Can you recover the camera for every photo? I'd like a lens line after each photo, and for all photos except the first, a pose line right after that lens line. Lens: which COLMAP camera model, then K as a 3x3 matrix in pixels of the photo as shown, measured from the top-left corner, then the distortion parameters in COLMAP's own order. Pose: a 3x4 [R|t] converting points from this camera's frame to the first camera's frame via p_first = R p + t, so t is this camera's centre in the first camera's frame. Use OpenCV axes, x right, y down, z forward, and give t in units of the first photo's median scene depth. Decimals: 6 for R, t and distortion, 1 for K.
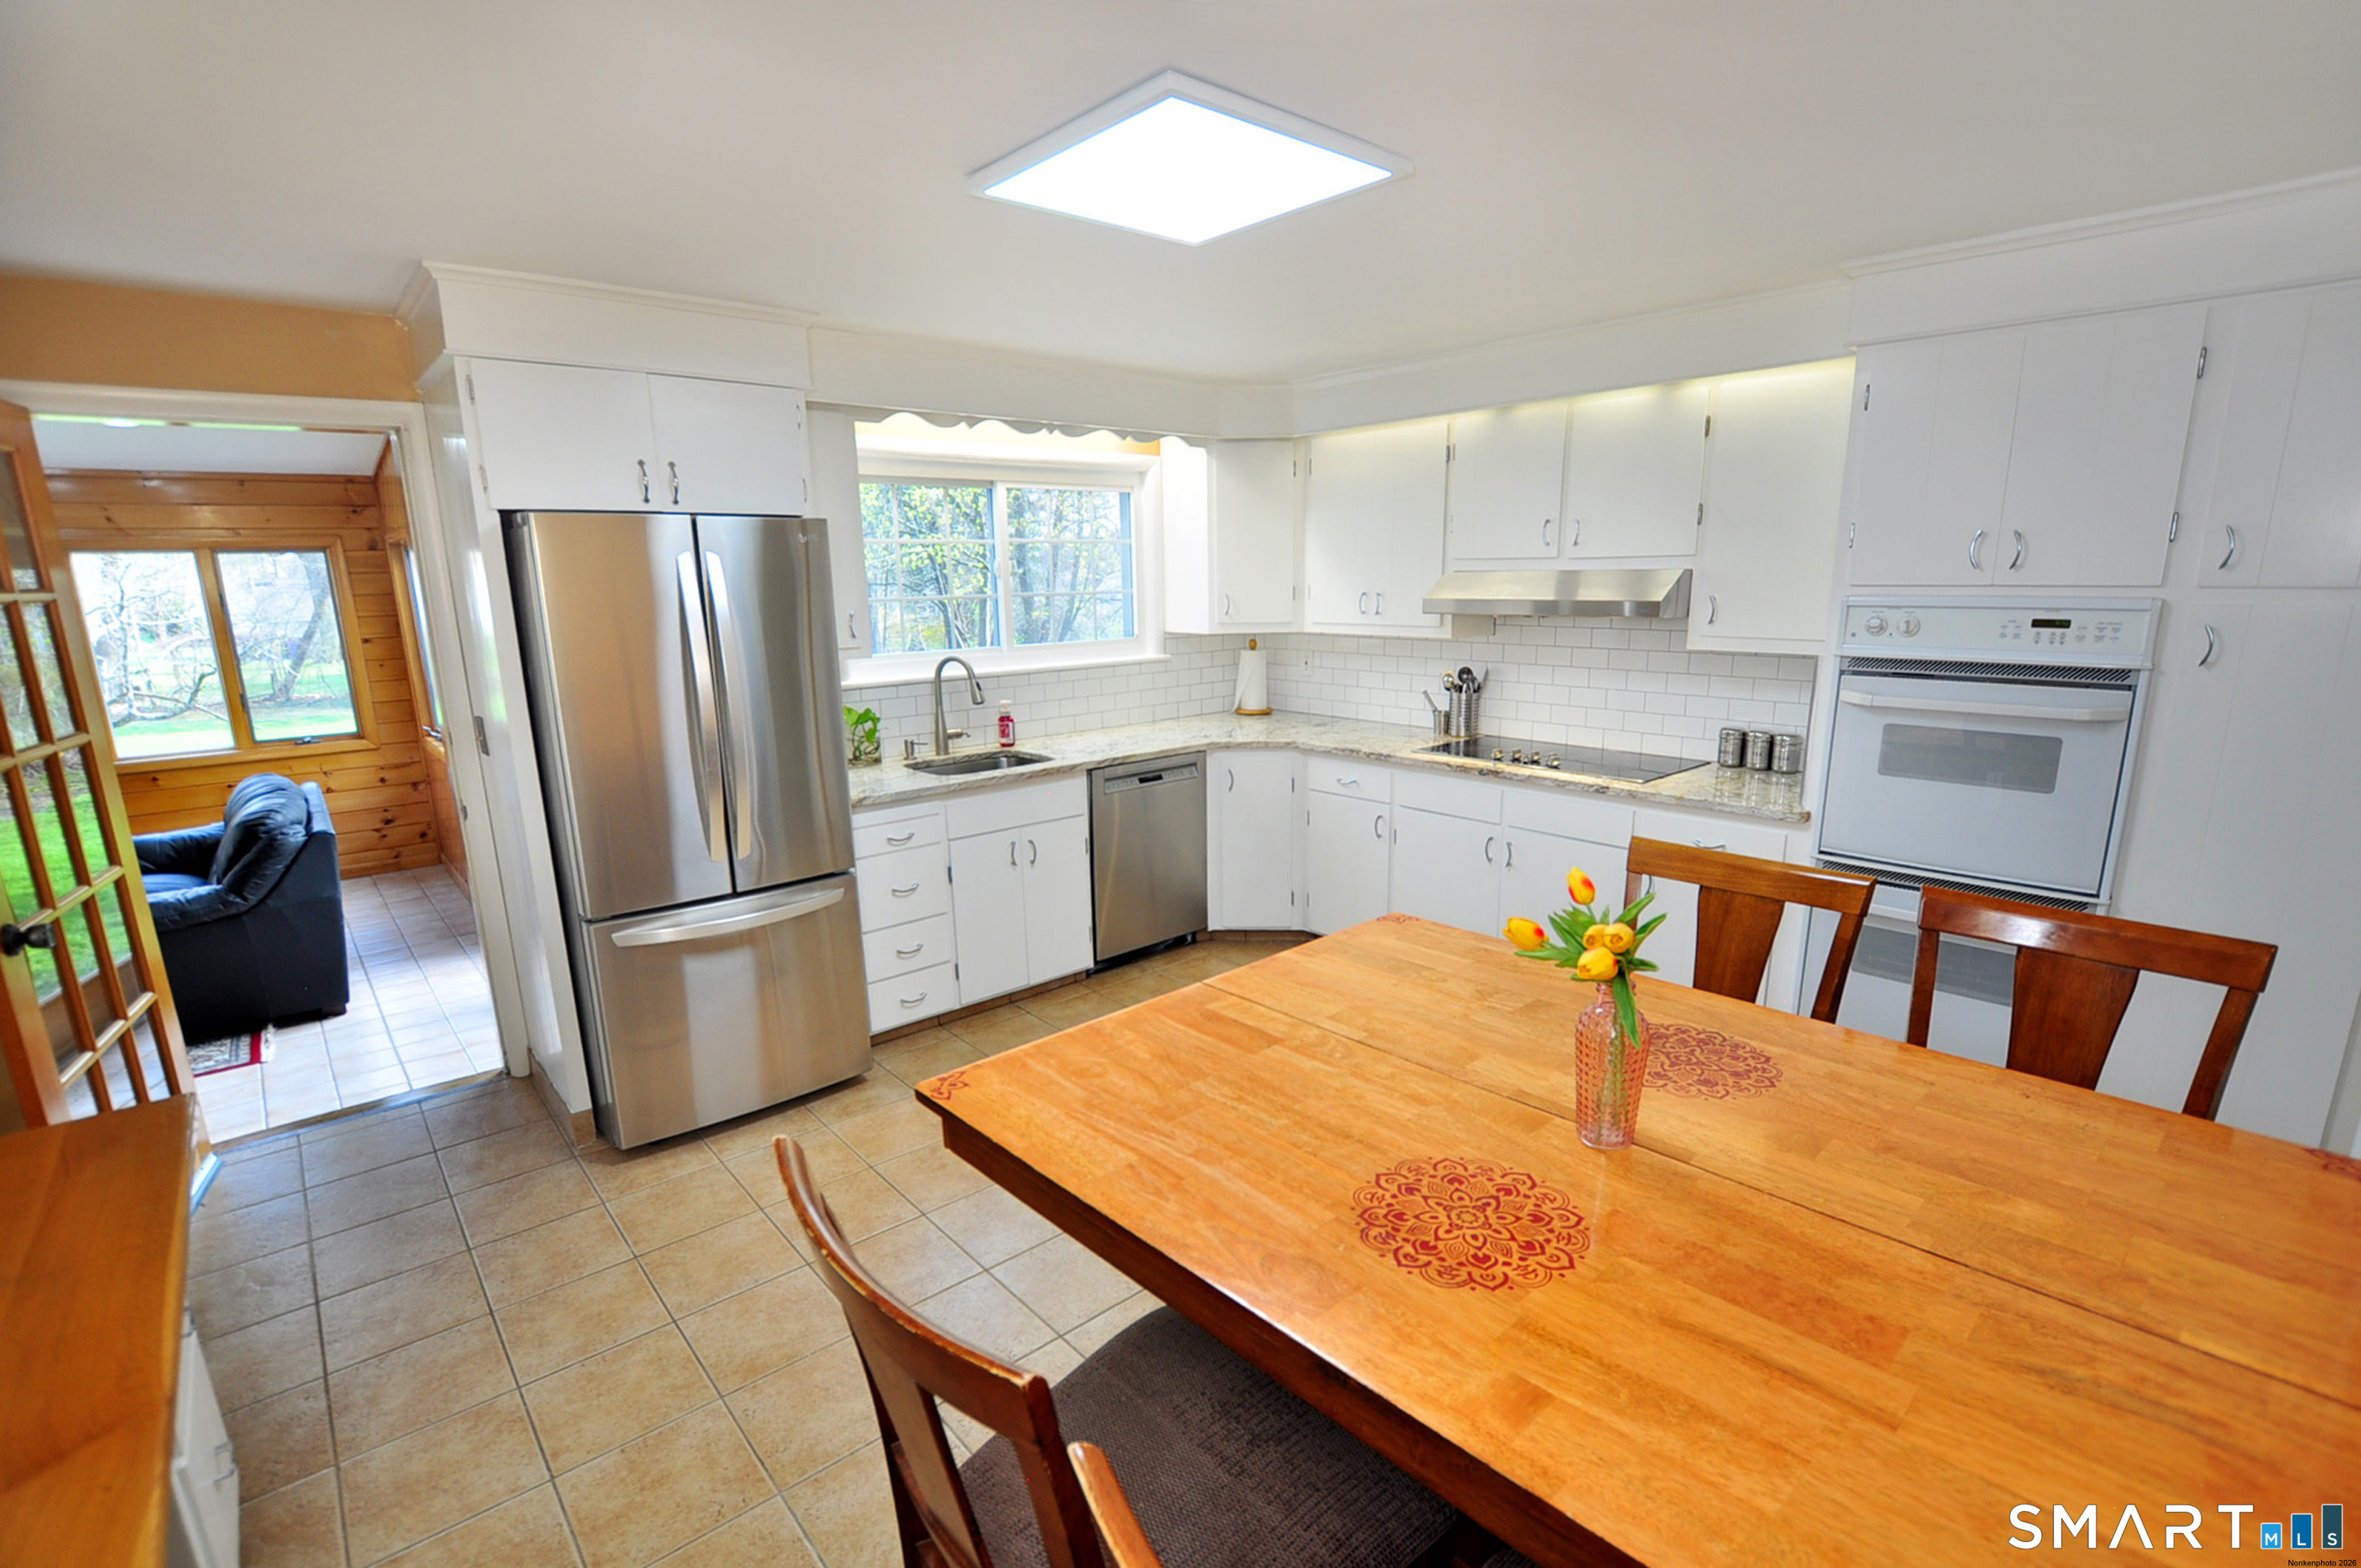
lens RADIAL K [[1091.6, 0, 1180.5], [0, 1091.6, 784.0], [0, 0, 1]] dist [-0.001042, -0.000105]
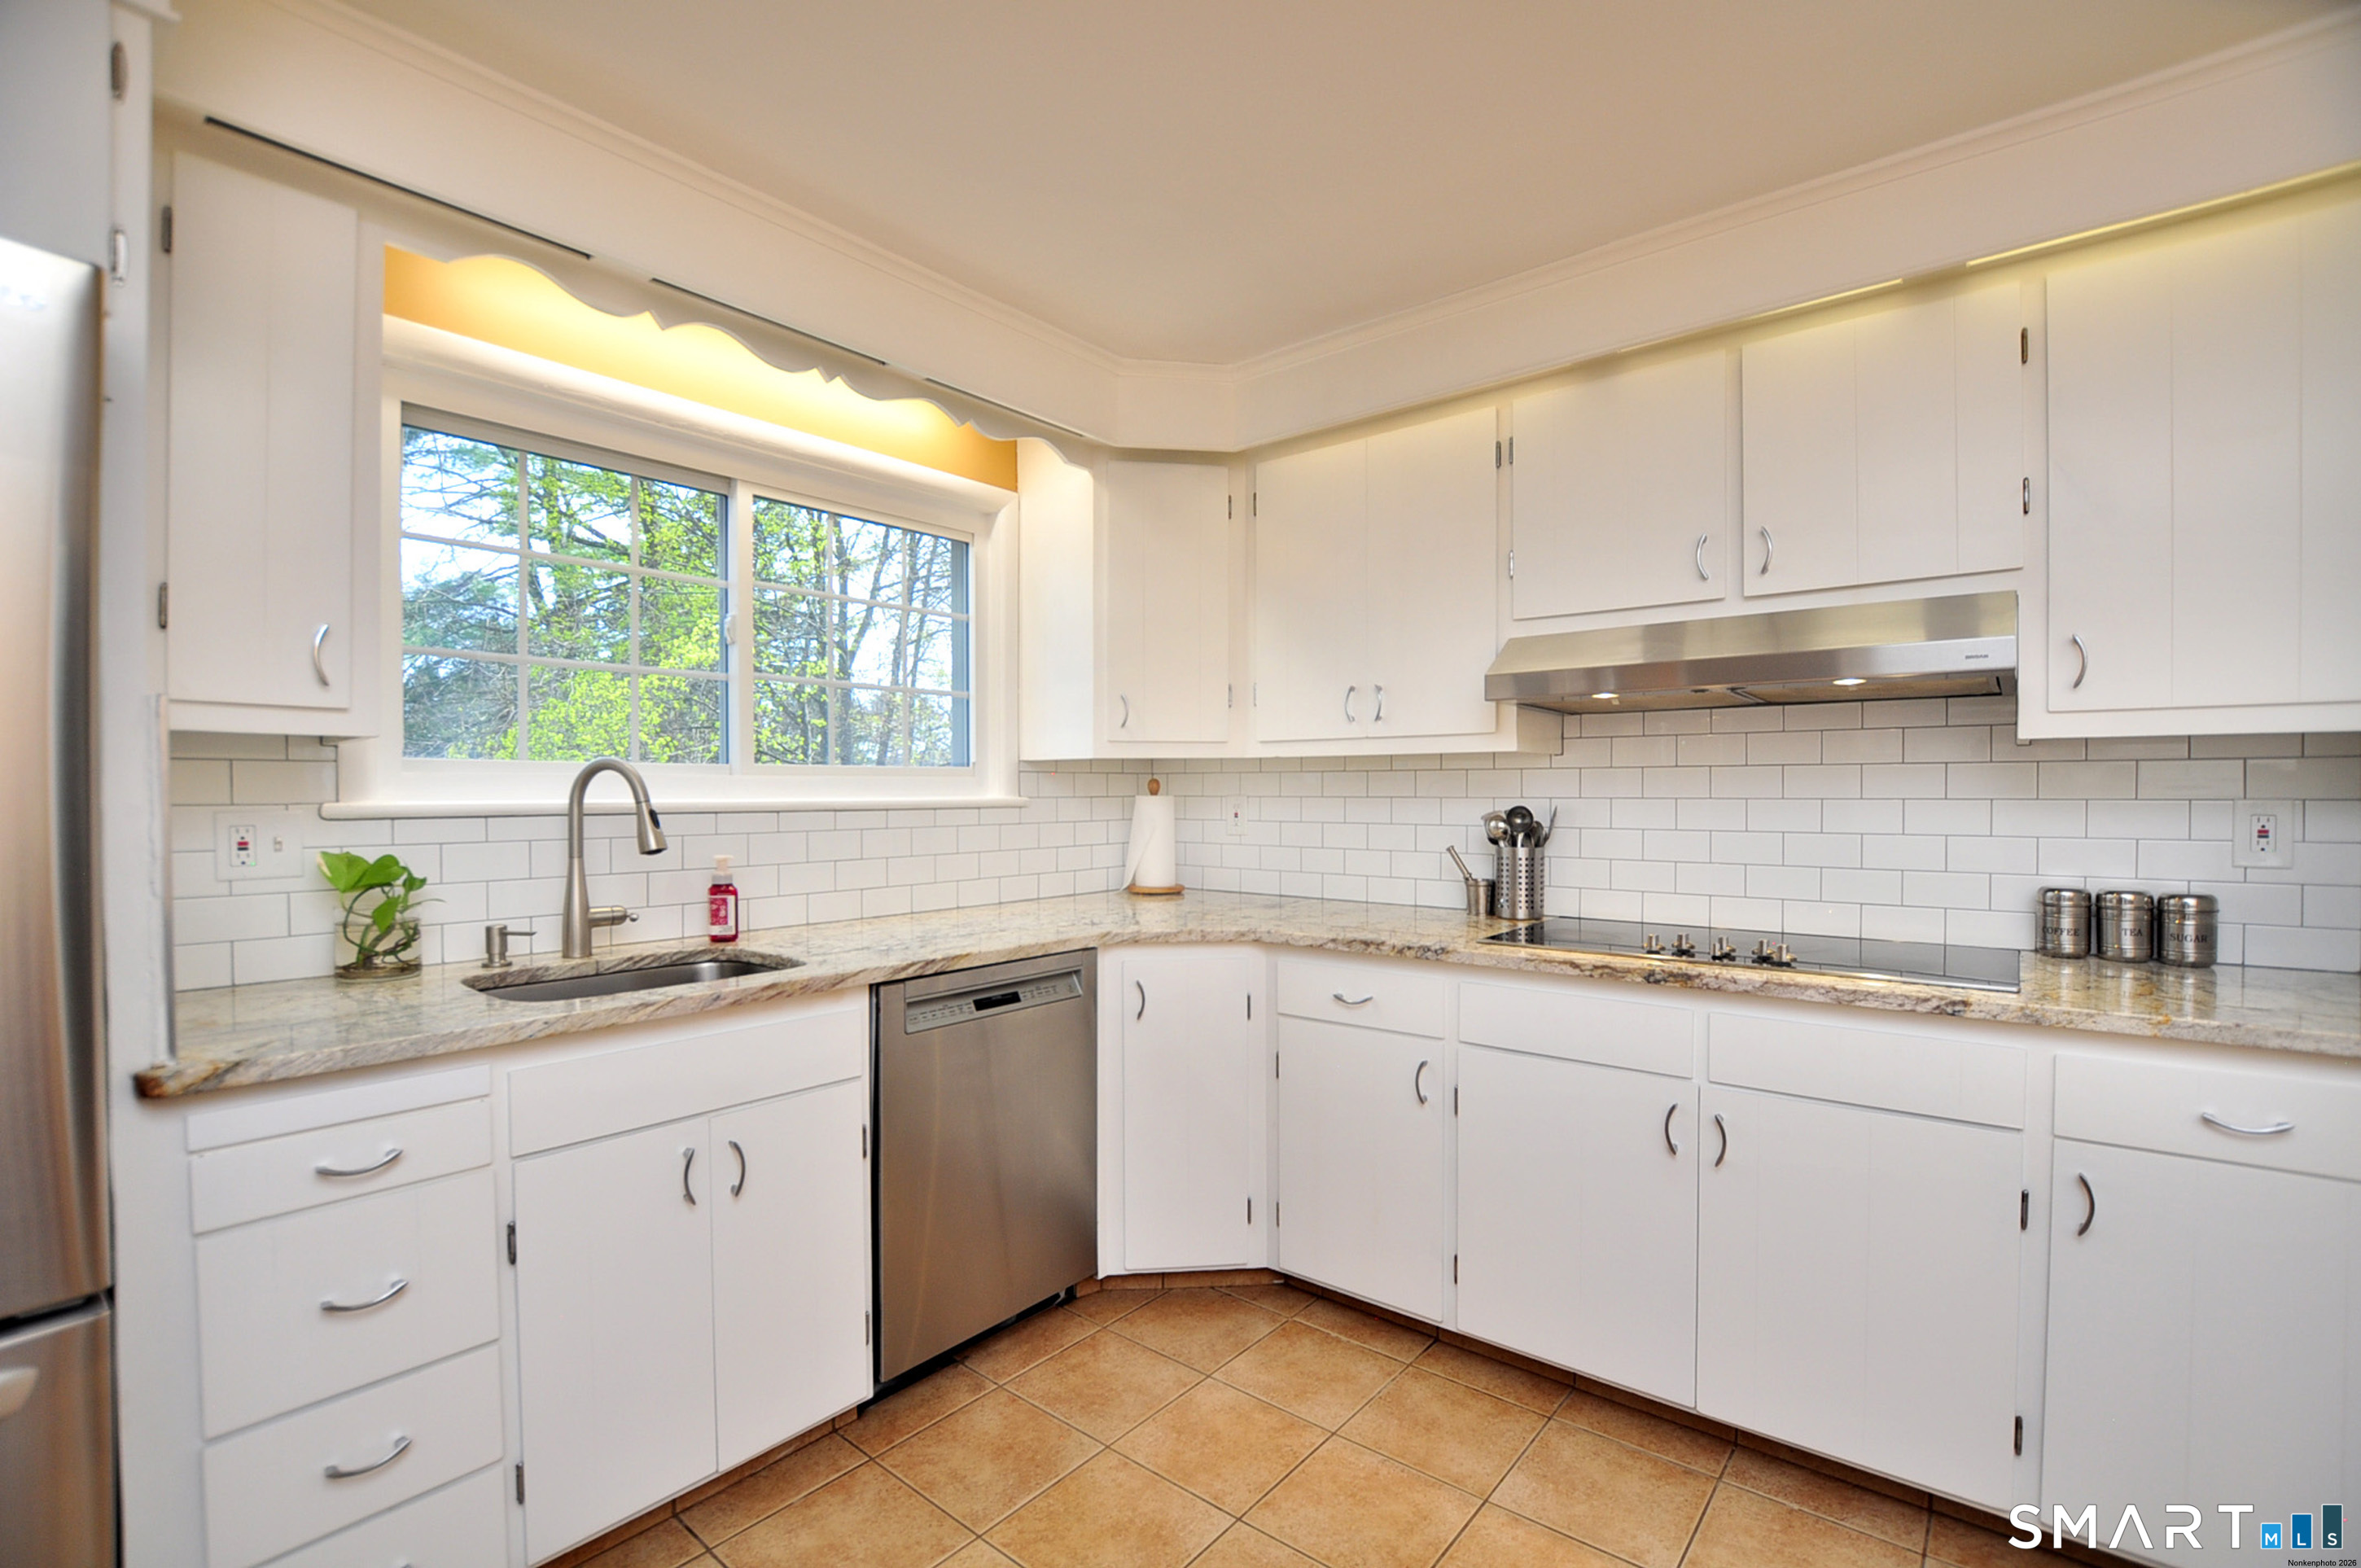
lens RADIAL K [[1023.5, 0, 1184.0], [0, 1023.5, 799.2], [0, 0, 1]] dist [-0.028366, 0.000226]
pose [[0.986338, 0.013969, 0.164141, -0.020444], [0.017012, 0.982434, -0.185834, -0.006941], [-0.163854, 0.186087, 0.968774, 0.482412]]
